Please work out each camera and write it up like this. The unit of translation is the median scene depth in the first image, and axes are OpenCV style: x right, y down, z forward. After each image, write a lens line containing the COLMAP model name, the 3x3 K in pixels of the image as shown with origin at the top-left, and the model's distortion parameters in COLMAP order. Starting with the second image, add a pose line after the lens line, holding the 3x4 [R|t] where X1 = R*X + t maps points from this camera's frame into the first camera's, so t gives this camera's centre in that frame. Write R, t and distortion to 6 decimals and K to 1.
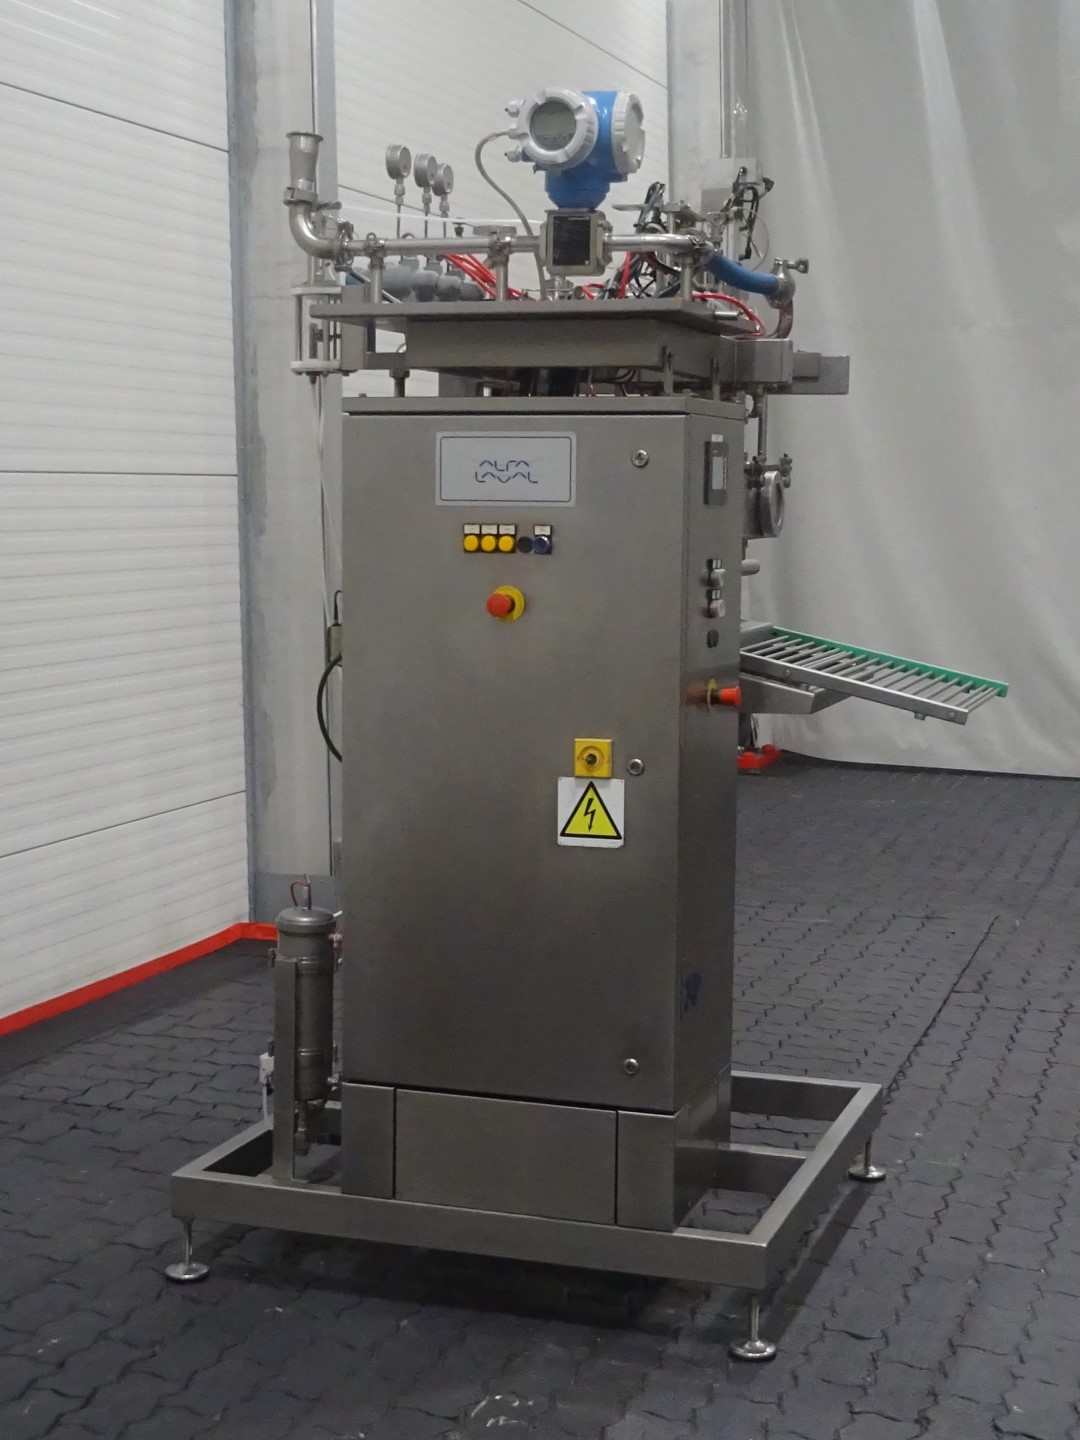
lens RADIAL K [[2264.1, 0, 540.0], [0, 2264.1, 720.0], [0, 0, 1]] dist [-0.012035, -0.083106]
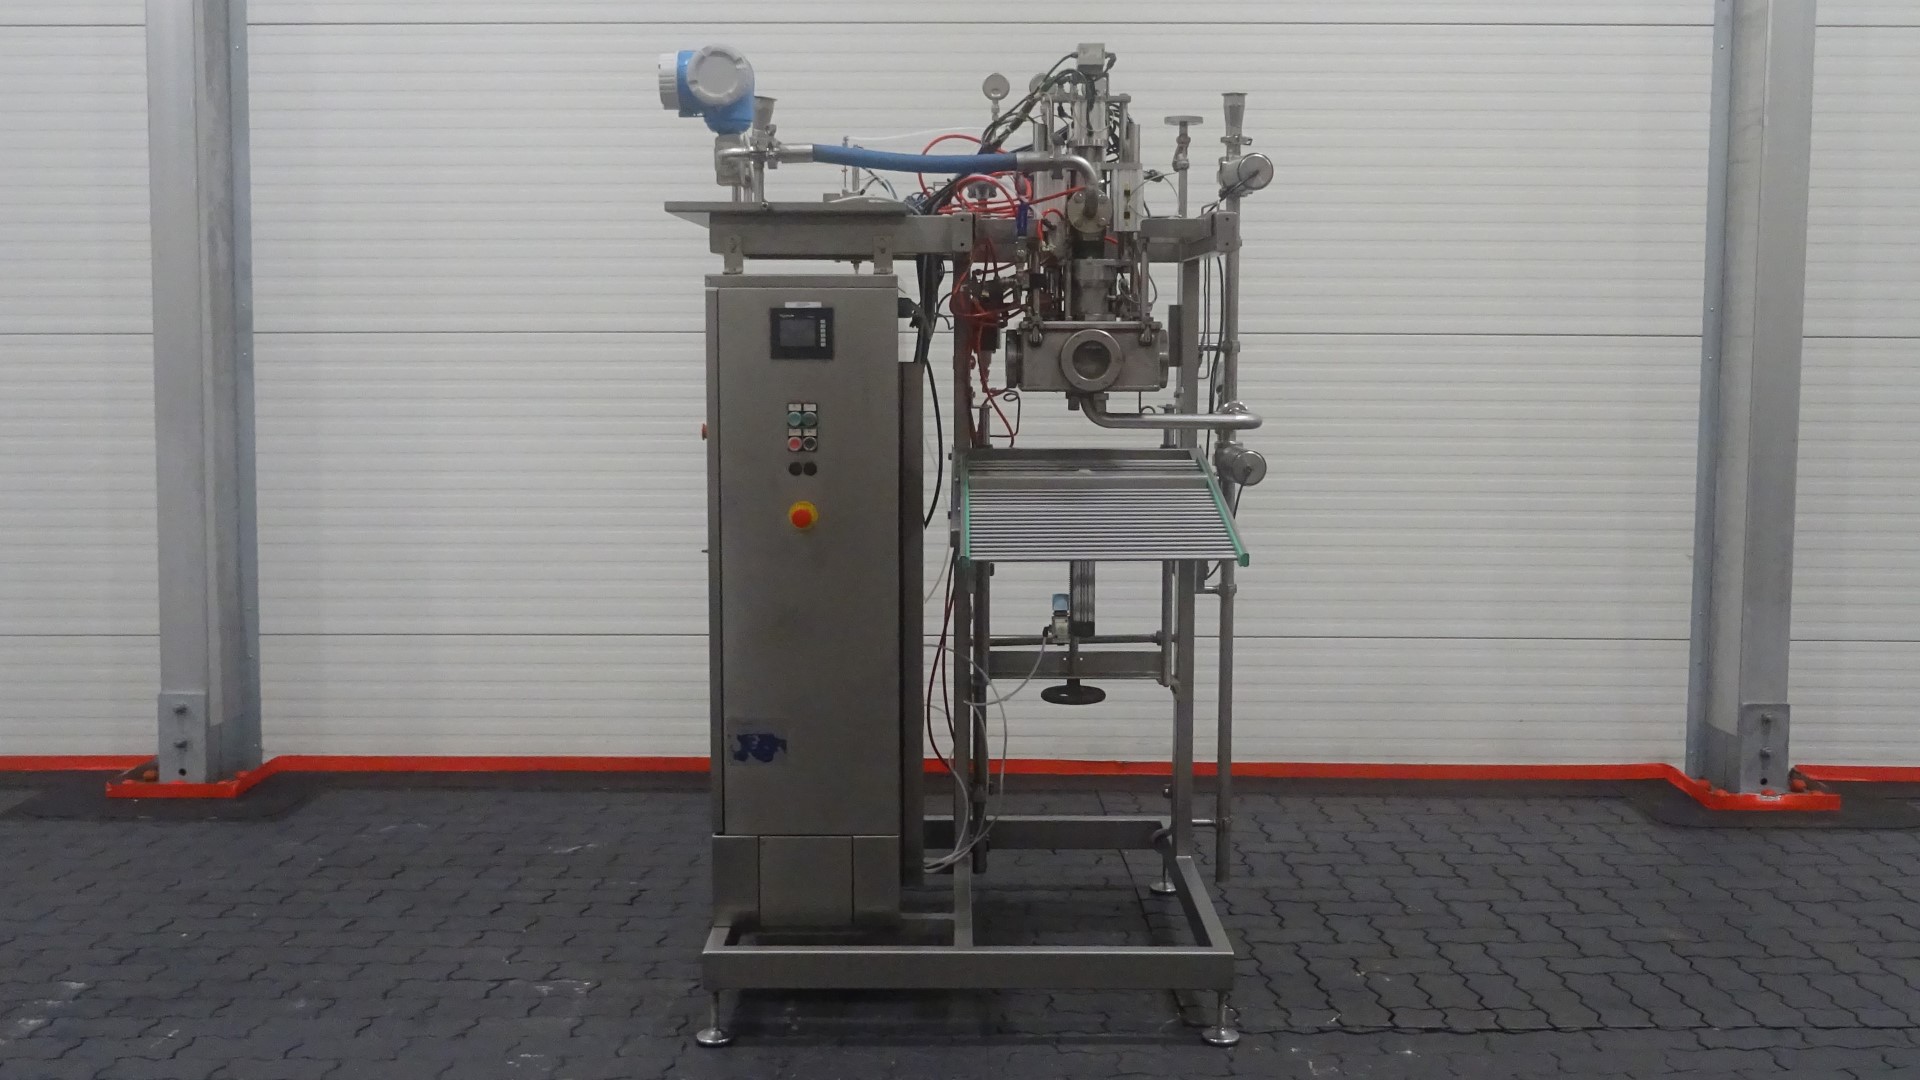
lens RADIAL K [[1940.3, 0, 964.1], [0, 1940.3, 510.7], [0, 0, 1]] dist [0.039877, -0.001312]
pose [[0.316292, 0.078104, -0.945441, 1.131539], [-0.103379, 0.993508, 0.047490, -0.074621], [0.943012, 0.082719, 0.322313, 0.768277]]
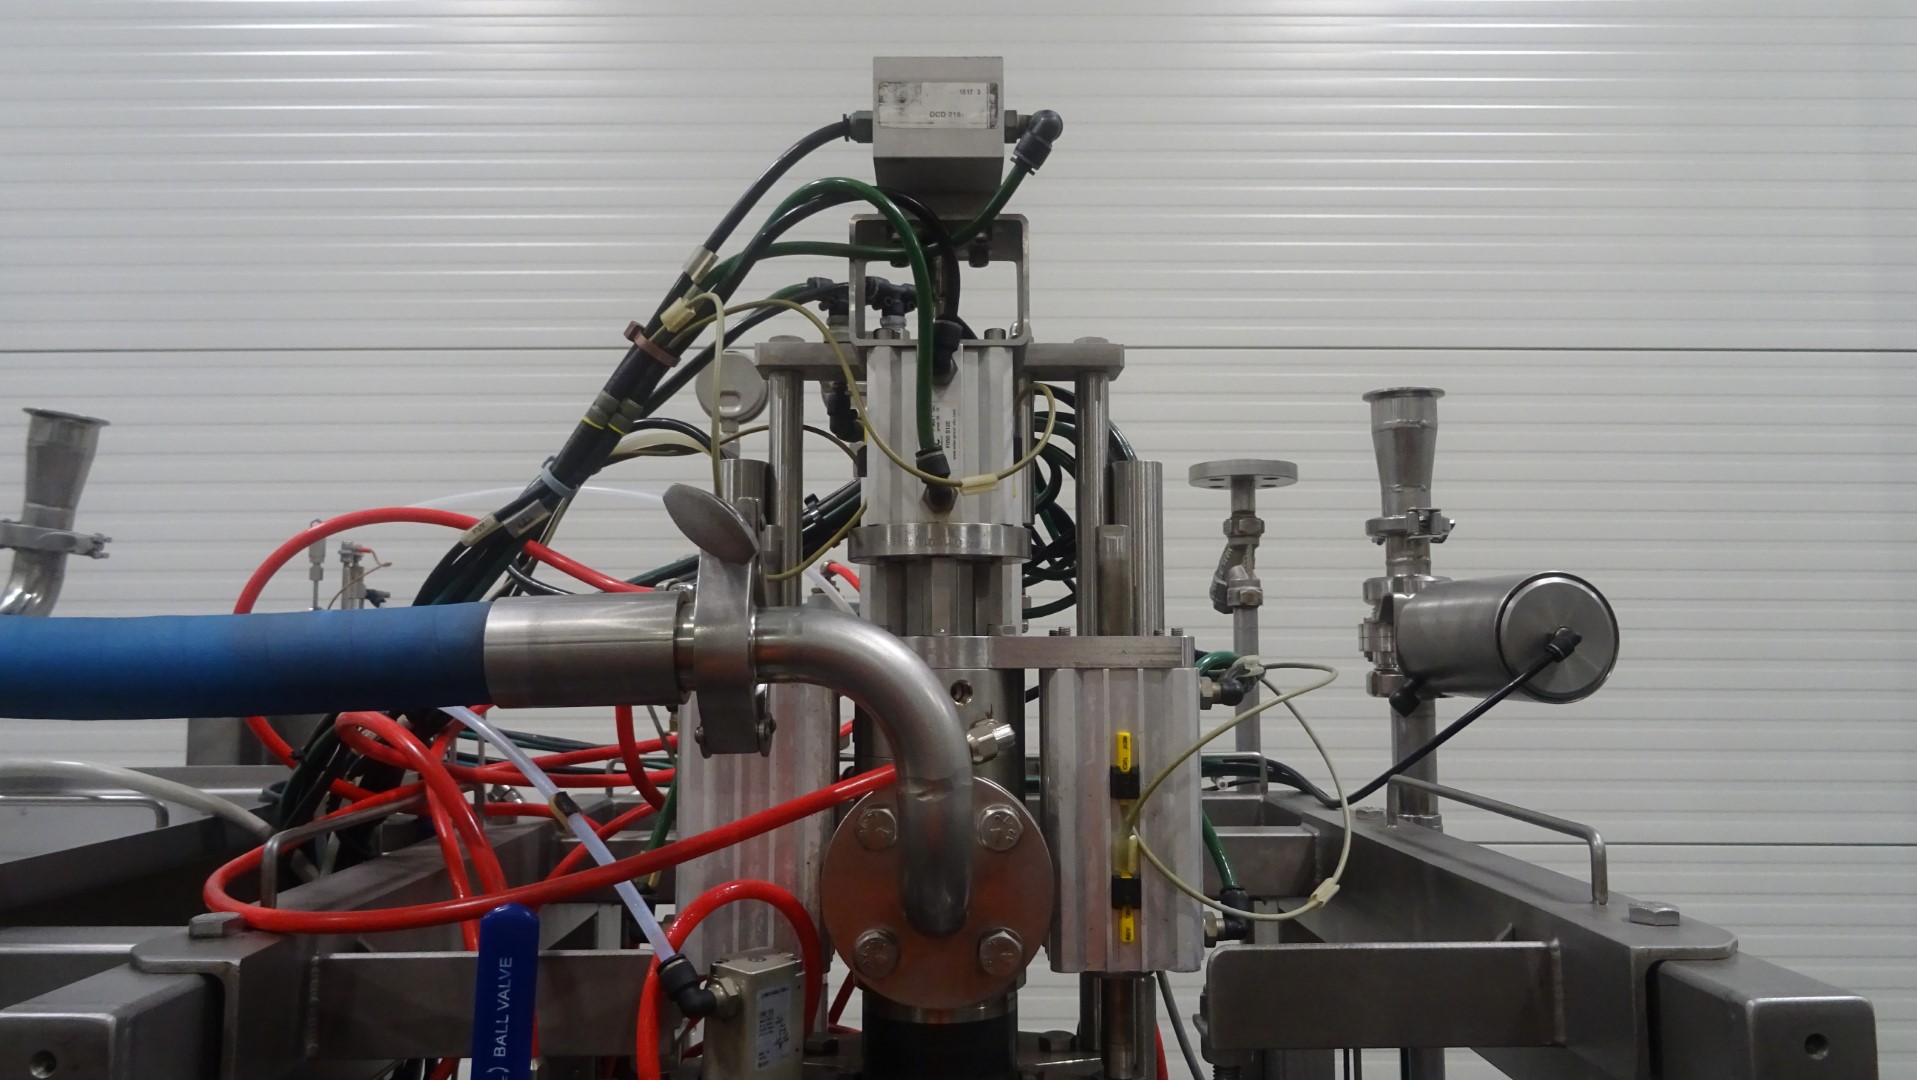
lens RADIAL K [[1457.6, 0, 958.5], [0, 1457.6, 540.0], [0, 0, 1]] dist [-0.007352, -0.003940]
pose [[0.330545, -0.093870, -0.939110, 0.258918], [-0.098039, 0.986243, -0.133089, -0.214280], [0.938684, 0.136062, 0.316795, 1.120656]]
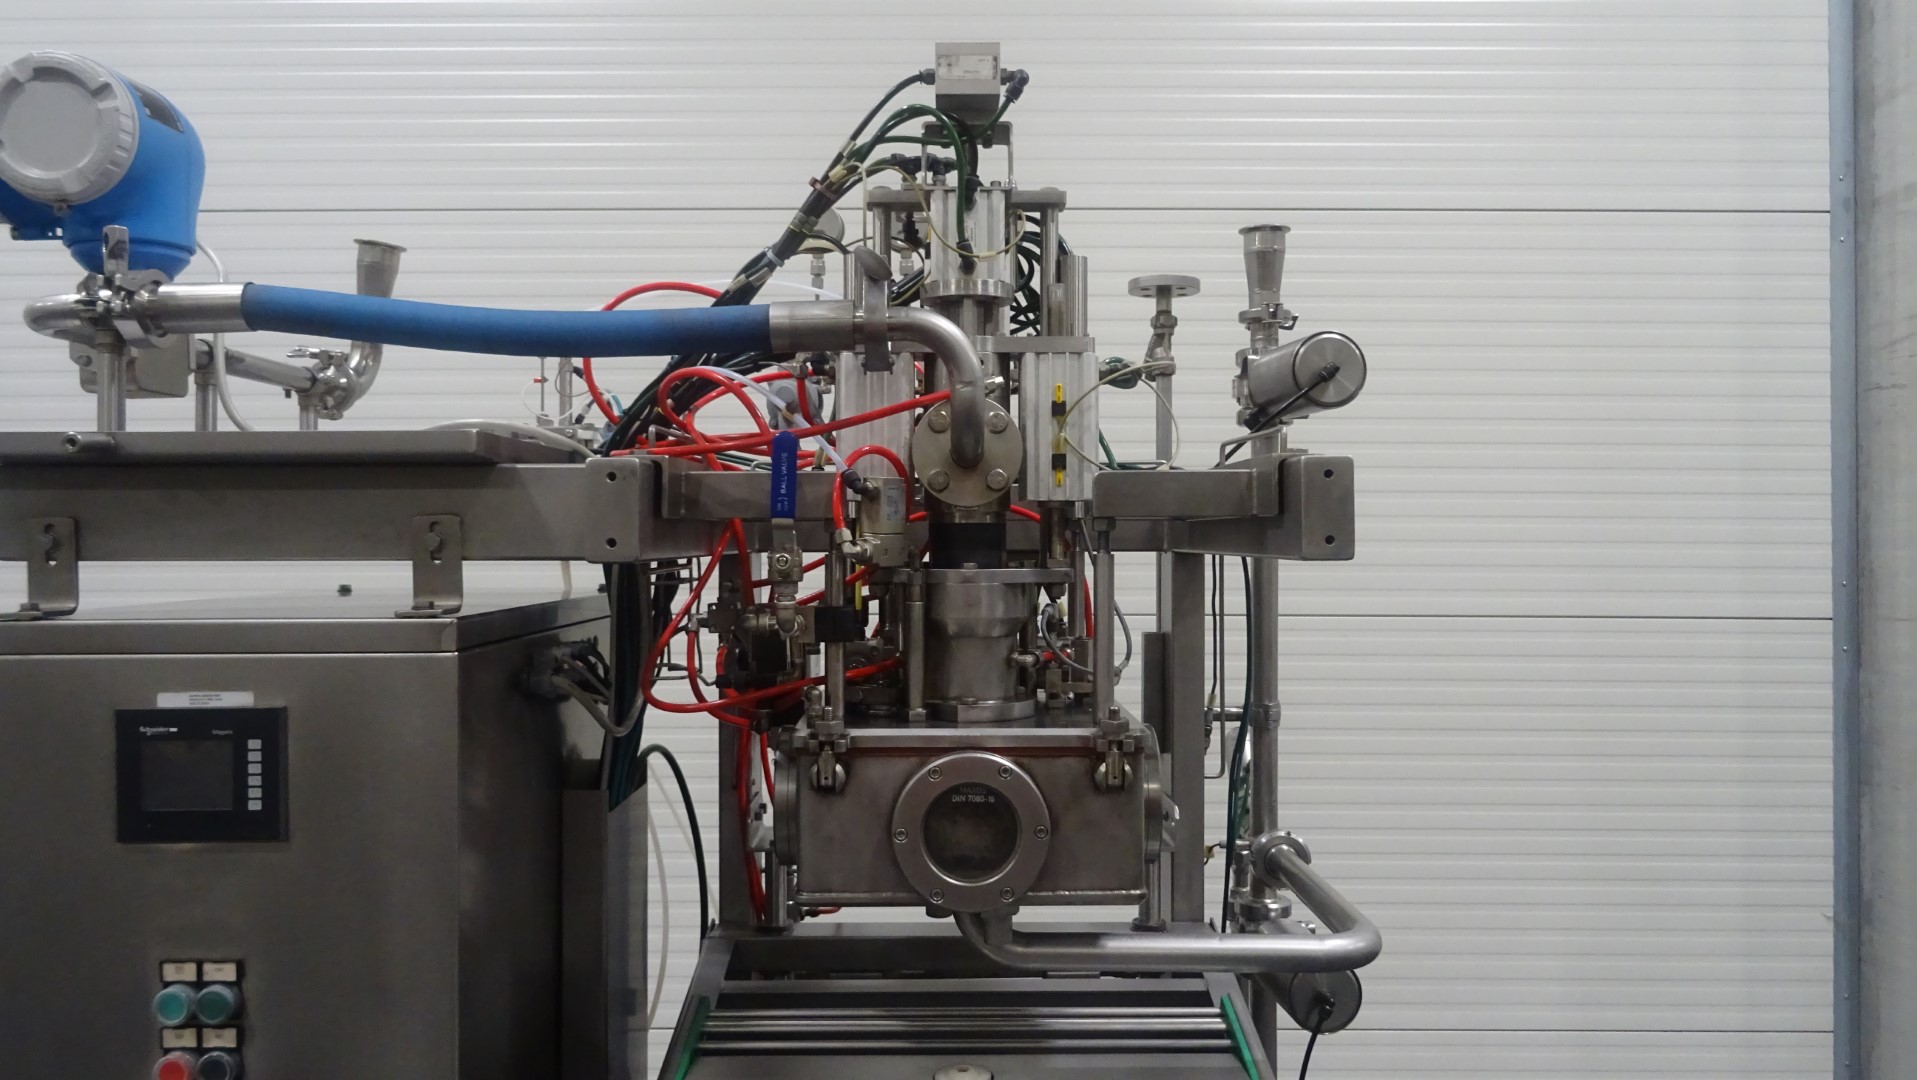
lens RADIAL K [[1457.6, 0, 958.5], [0, 1457.6, 540.0], [0, 0, 1]] dist [-0.007352, -0.003940]
pose [[0.326852, -0.011709, -0.945003, 0.418401], [-0.099893, 0.993894, -0.046865, -0.162140], [0.939781, 0.109717, 0.323687, 1.066868]]
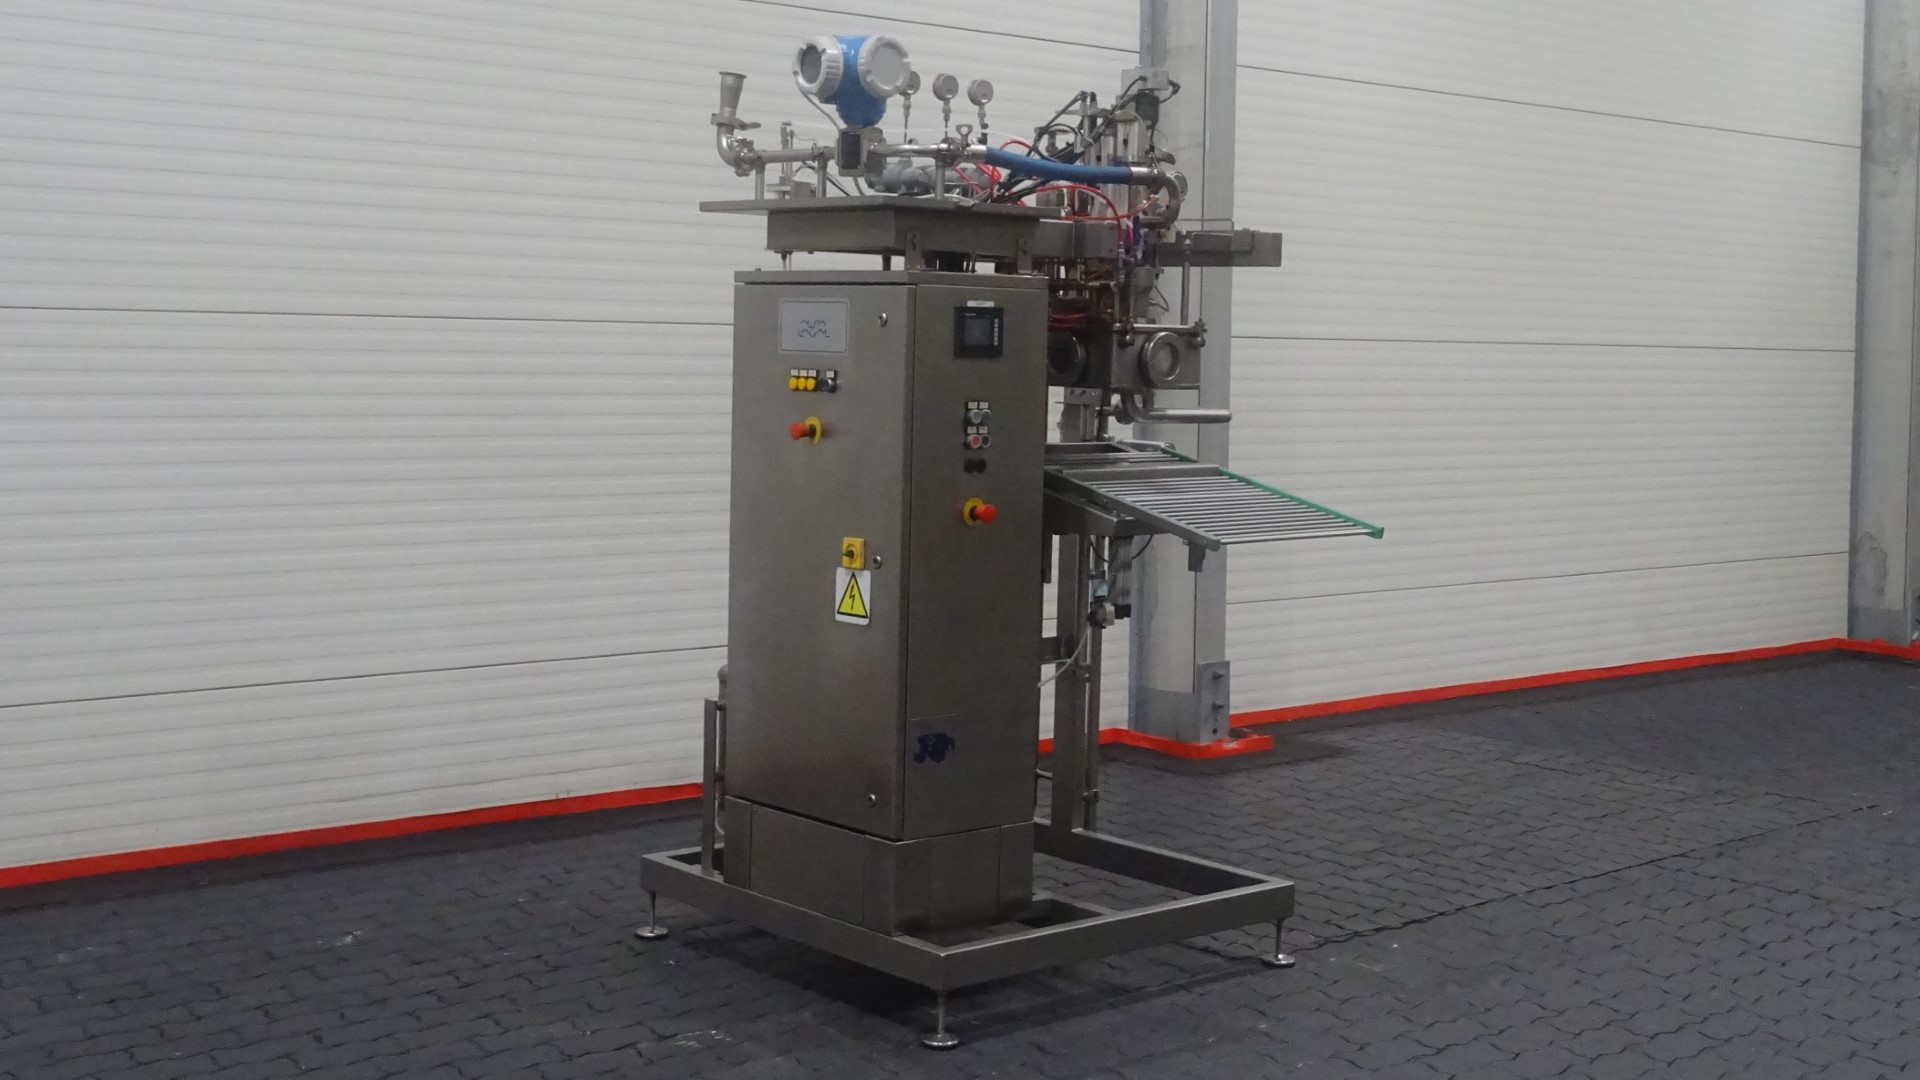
lens RADIAL K [[2429.0, 0, 960.0], [0, 2429.0, 540.0], [0, 0, 1]] dist [0.001821, -0.006273]
pose [[0.860745, 0.058211, -0.505697, 0.763850], [-0.073449, 0.997247, -0.010224, 0.018843], [0.503710, 0.045944, 0.862650, -0.150234]]
